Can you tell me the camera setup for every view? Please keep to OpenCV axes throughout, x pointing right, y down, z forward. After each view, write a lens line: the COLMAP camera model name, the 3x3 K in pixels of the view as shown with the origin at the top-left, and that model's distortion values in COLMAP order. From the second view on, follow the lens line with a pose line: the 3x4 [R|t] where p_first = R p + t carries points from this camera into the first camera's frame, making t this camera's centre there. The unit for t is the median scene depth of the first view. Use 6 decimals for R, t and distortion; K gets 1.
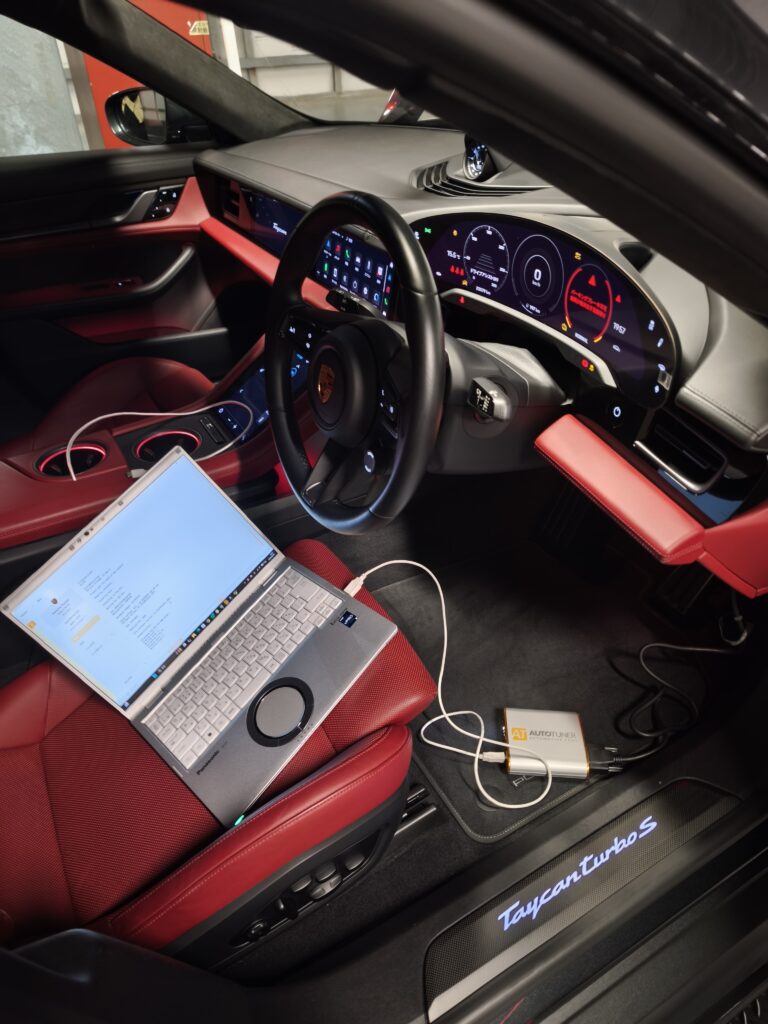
lens RADIAL K [[704.2, 0, 388.5], [0, 704.2, 515.9], [0, 0, 1]] dist [-0.007293, -0.007093]
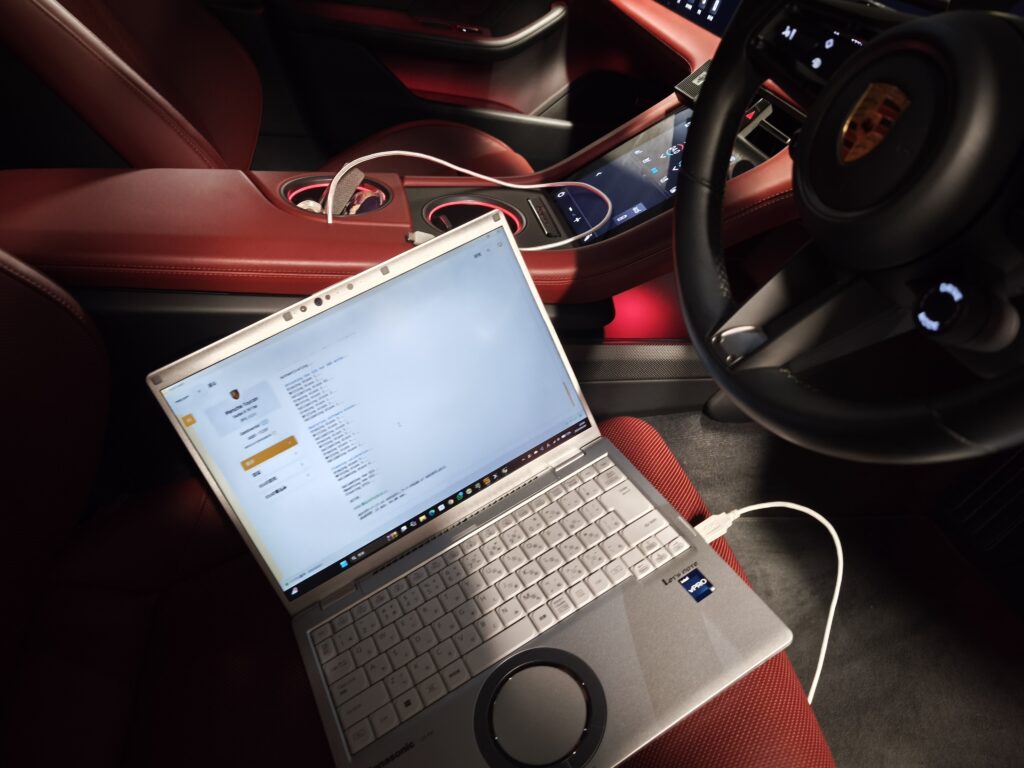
lens RADIAL K [[704.2, 0, 509.5], [0, 704.2, 382.5], [0, 0, 1]] dist [-0.007293, -0.007093]
pose [[0.939534, 0.300693, -0.163887, -0.139771], [-0.301322, 0.953278, 0.021609, 0.025457], [0.162728, 0.029080, 0.986242, 0.389282]]
